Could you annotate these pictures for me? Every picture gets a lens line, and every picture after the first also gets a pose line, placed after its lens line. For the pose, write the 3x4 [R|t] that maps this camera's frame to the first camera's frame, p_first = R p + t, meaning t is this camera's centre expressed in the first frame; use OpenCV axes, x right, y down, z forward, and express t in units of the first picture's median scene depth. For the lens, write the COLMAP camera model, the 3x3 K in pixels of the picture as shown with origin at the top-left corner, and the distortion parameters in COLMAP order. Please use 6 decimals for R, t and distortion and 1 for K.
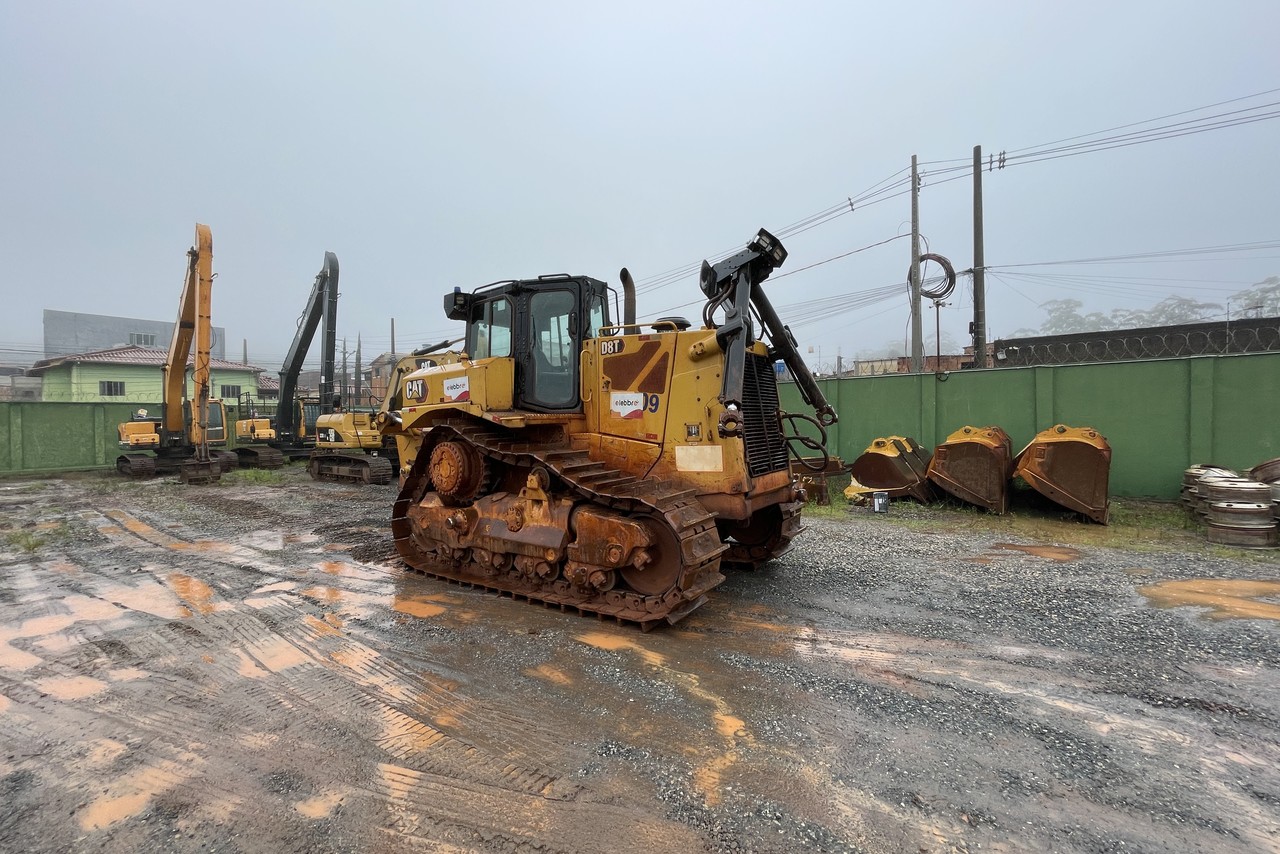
lens RADIAL K [[520.8, 0, 638.8], [0, 520.8, 426.7], [0, 0, 1]] dist [-0.002143, 0.000019]
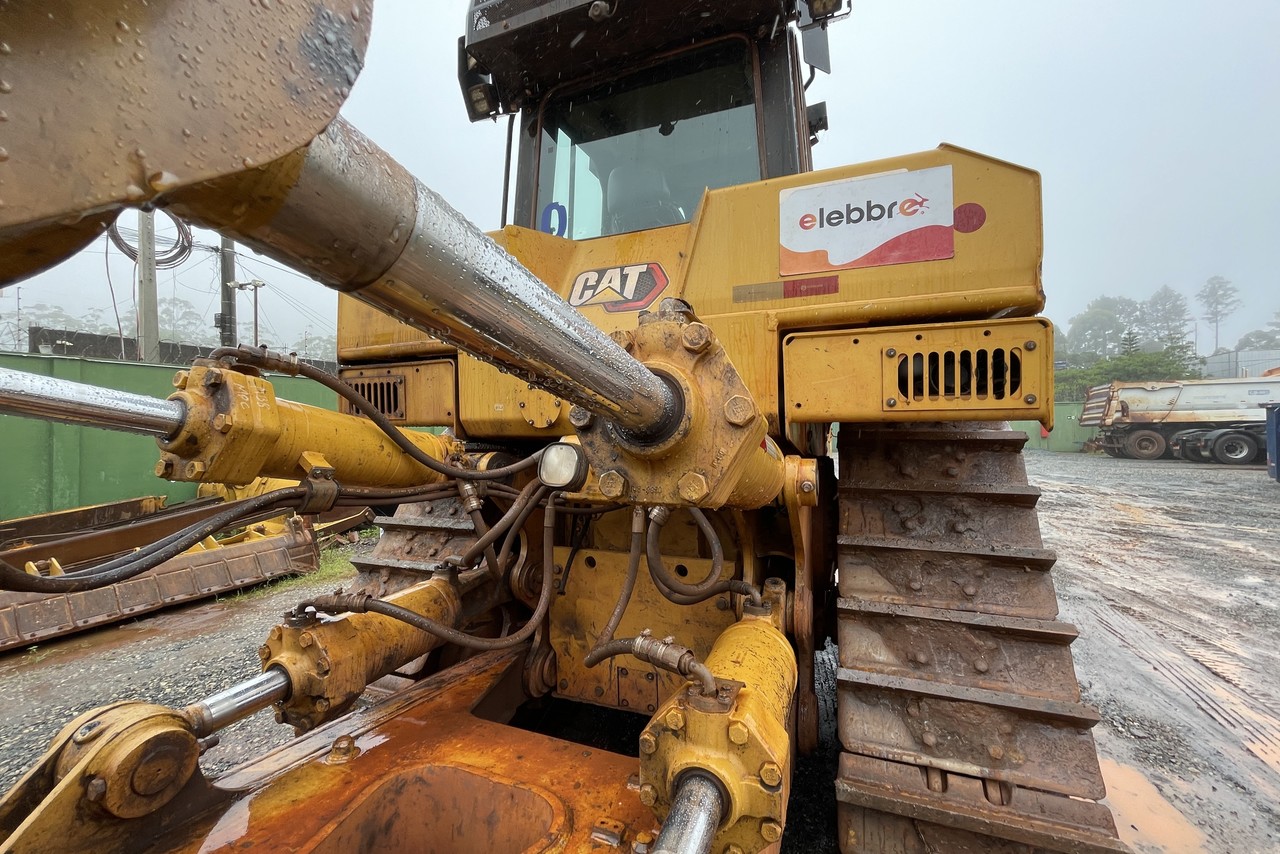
lens RADIAL K [[520.8, 0, 638.8], [0, 520.8, 426.7], [0, 0, 1]] dist [-0.002143, 0.000019]
pose [[-0.241224, 0.018627, 0.970291, -0.662065], [0.028767, 0.999514, -0.012036, 0.004204], [-0.970043, 0.025009, -0.241643, 1.291760]]
